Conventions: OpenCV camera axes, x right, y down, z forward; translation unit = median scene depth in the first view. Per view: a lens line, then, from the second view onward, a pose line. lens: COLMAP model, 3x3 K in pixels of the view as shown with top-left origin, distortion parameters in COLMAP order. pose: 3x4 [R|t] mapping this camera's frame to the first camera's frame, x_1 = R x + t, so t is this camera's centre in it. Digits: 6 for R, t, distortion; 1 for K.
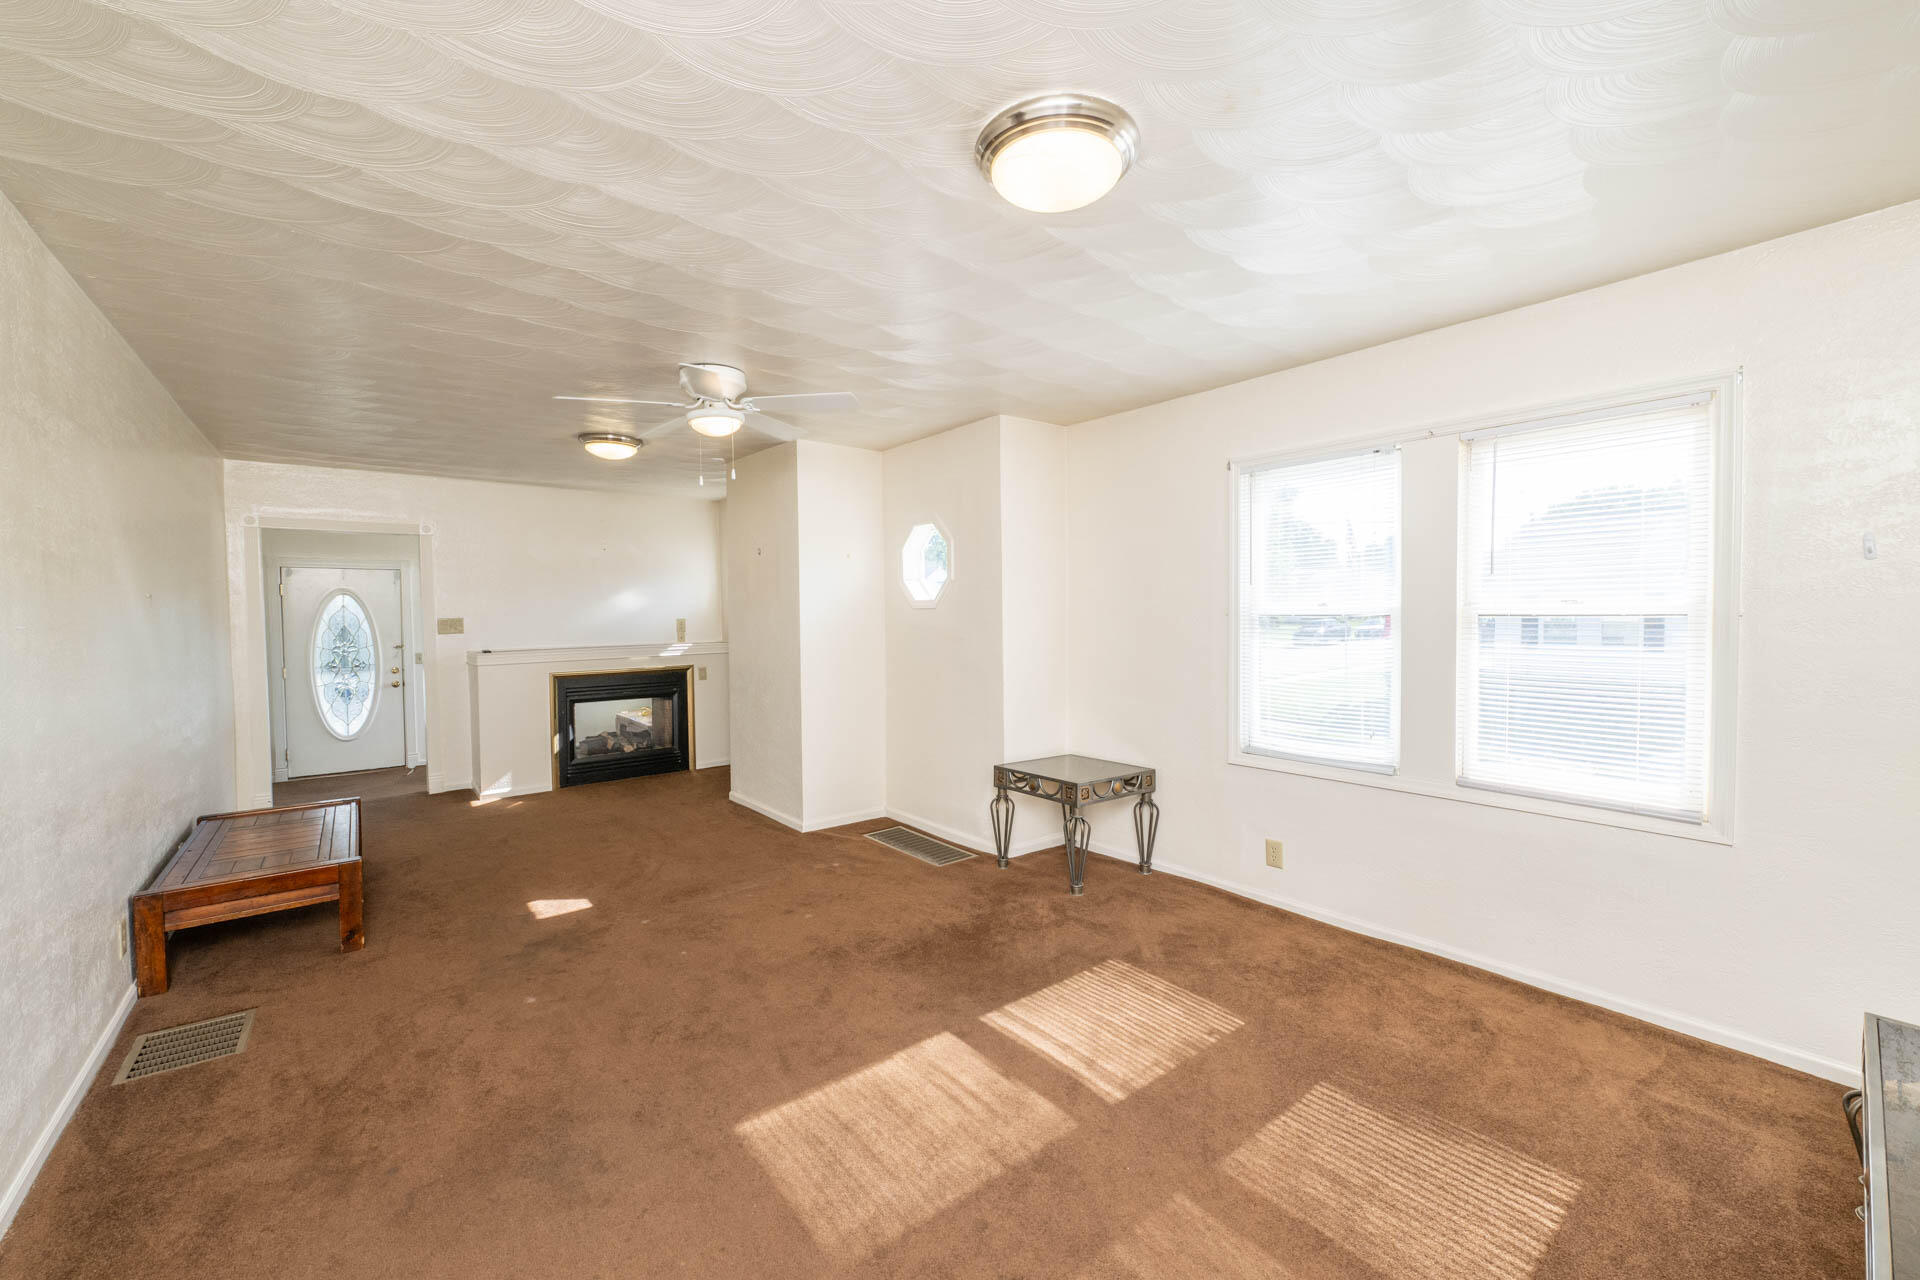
lens RADIAL K [[747.9, 0, 957.3], [0, 747.9, 638.4], [0, 0, 1]] dist [-0.001025, -0.000575]
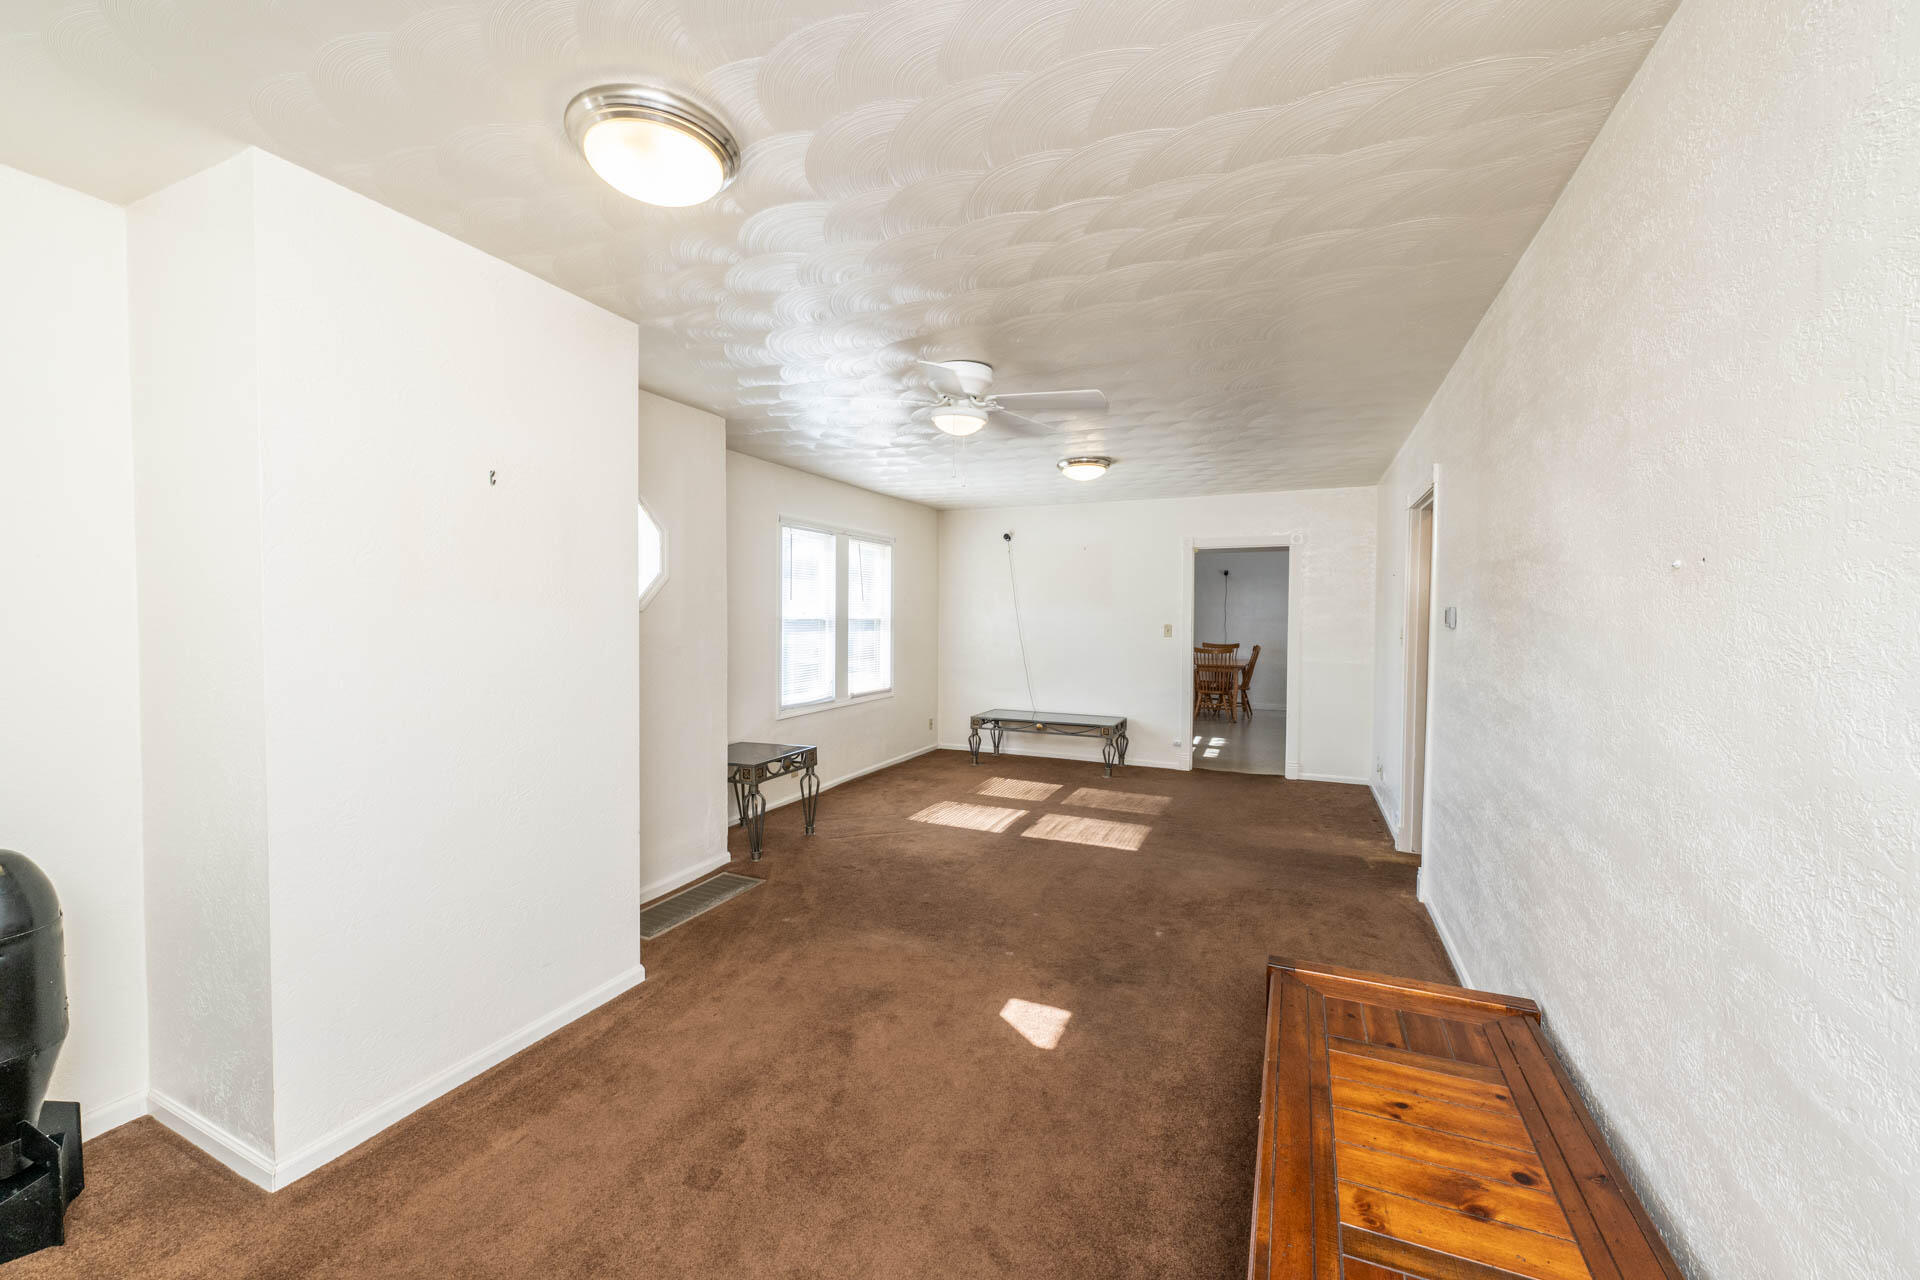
lens RADIAL K [[747.9, 0, 960.6], [0, 747.9, 645.3], [0, 0, 1]] dist [-0.001025, -0.000575]
pose [[-0.454928, -0.026515, 0.890133, -0.876055], [0.033675, 0.998330, 0.046949, -0.028673], [-0.889891, 0.051333, -0.453275, 1.061313]]
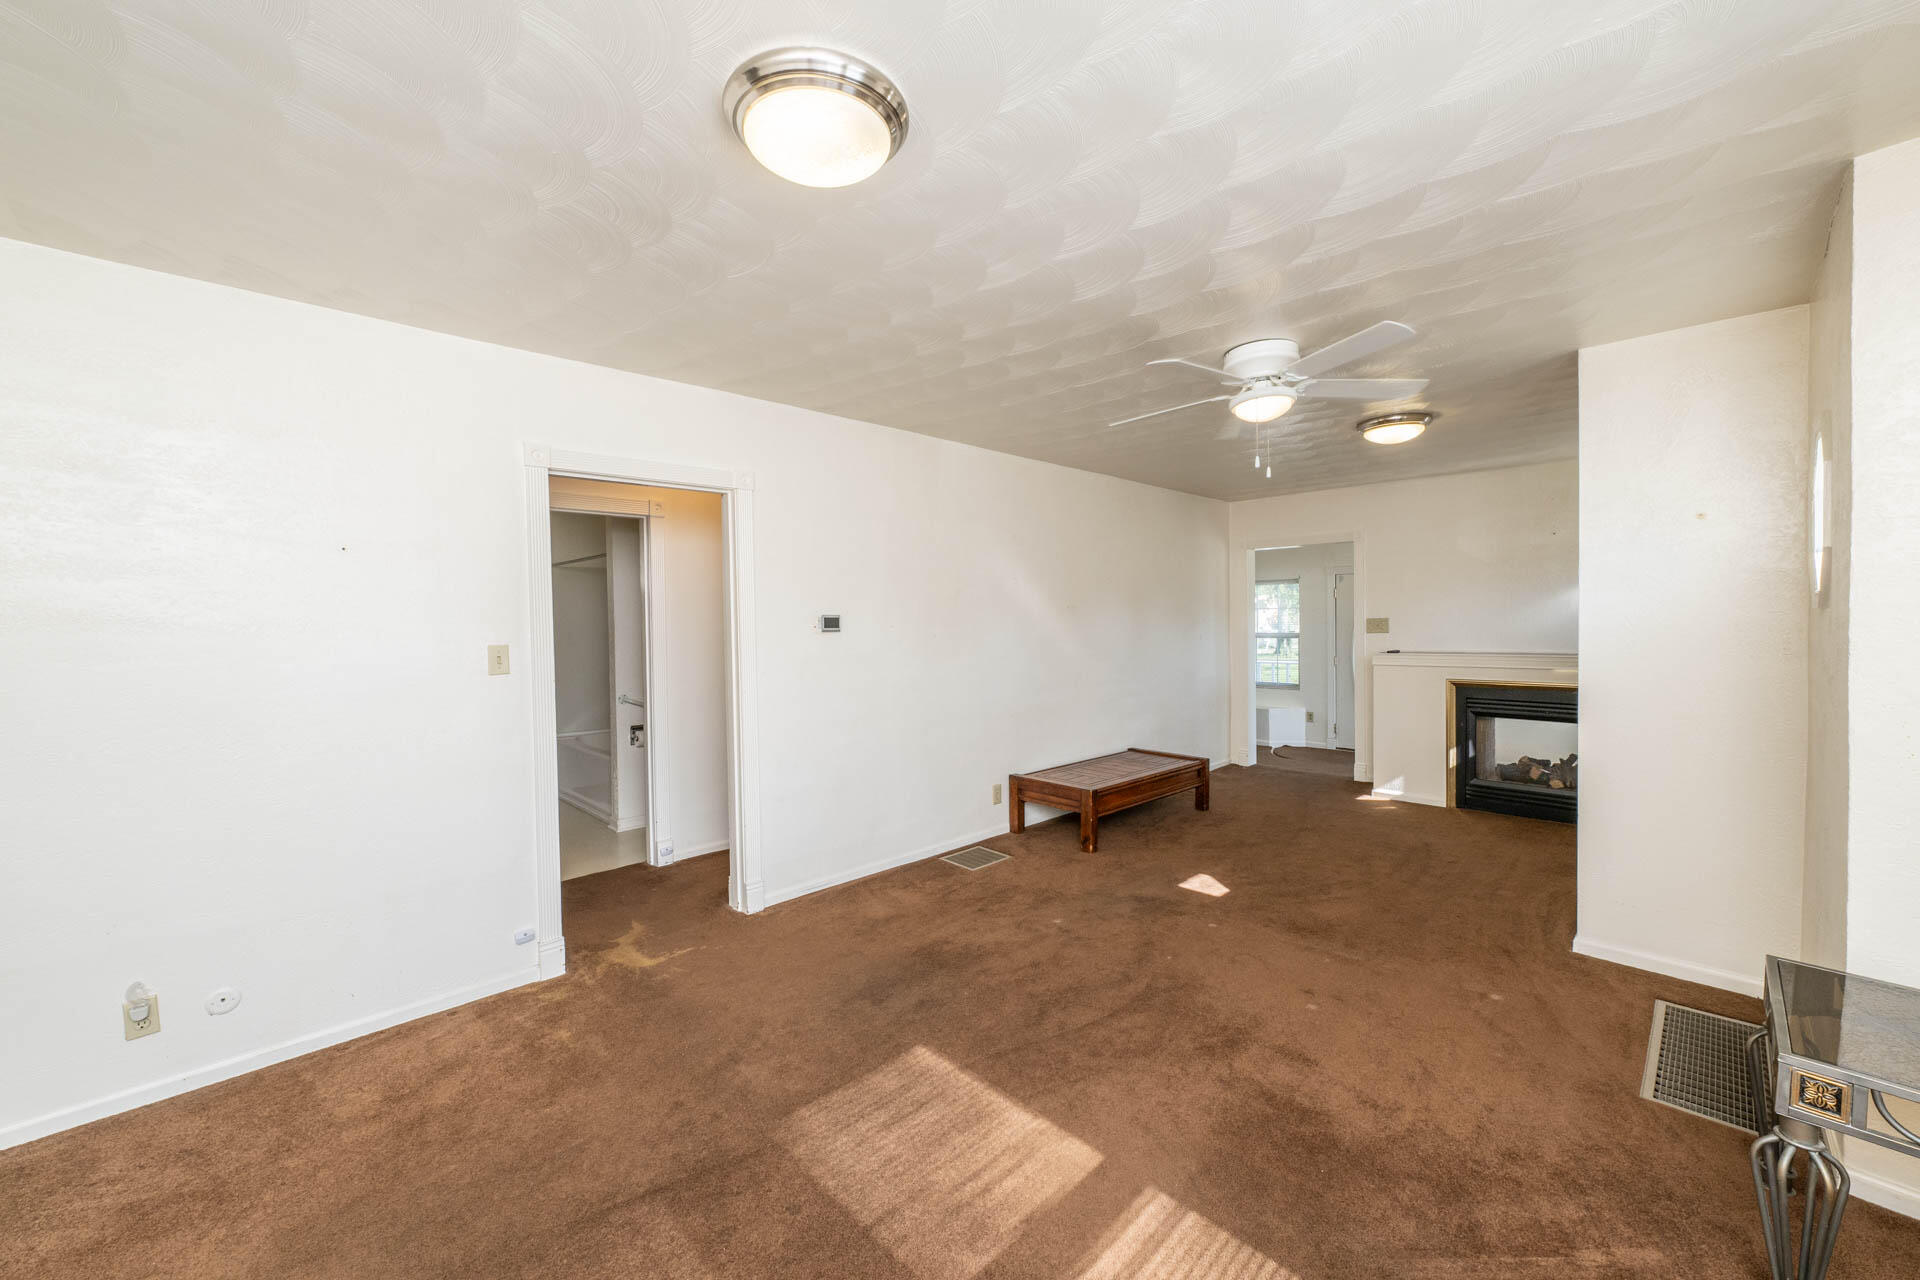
lens RADIAL K [[747.9, 0, 958.3], [0, 747.9, 644.7], [0, 0, 1]] dist [-0.001025, -0.000575]
pose [[0.097390, 0.042259, -0.994349, 0.389576], [-0.026817, 0.998847, 0.039824, -0.020464], [0.994885, 0.022787, 0.098411, 0.404613]]
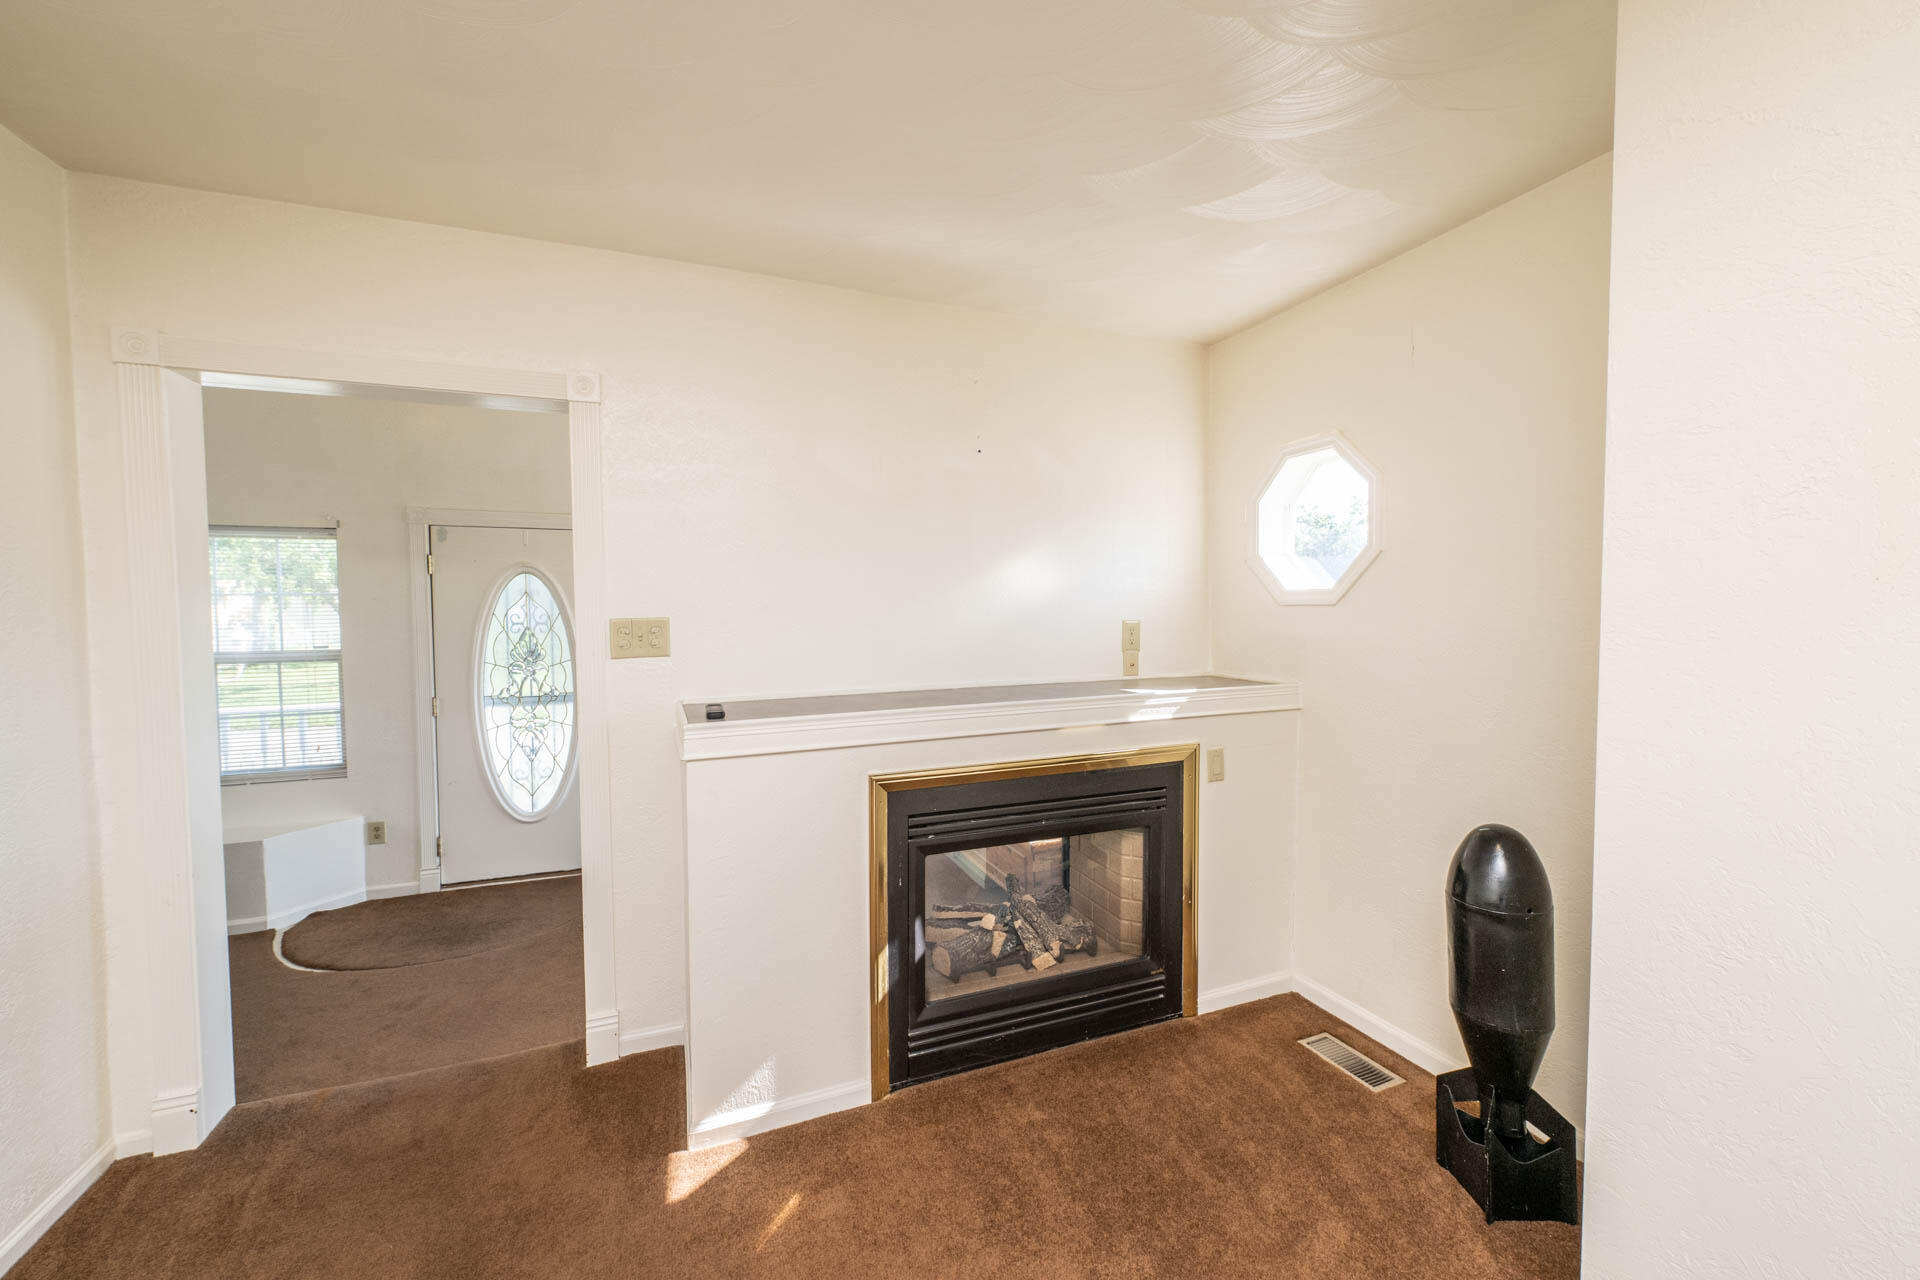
lens RADIAL K [[747.9, 0, 959.2], [0, 747.9, 631.5], [0, 0, 1]] dist [-0.001025, -0.000575]
pose [[0.952324, 0.014512, -0.304743, -0.513542], [-0.014927, 0.999888, 0.000969, -0.029839], [0.304723, 0.003626, 0.952434, 0.871638]]
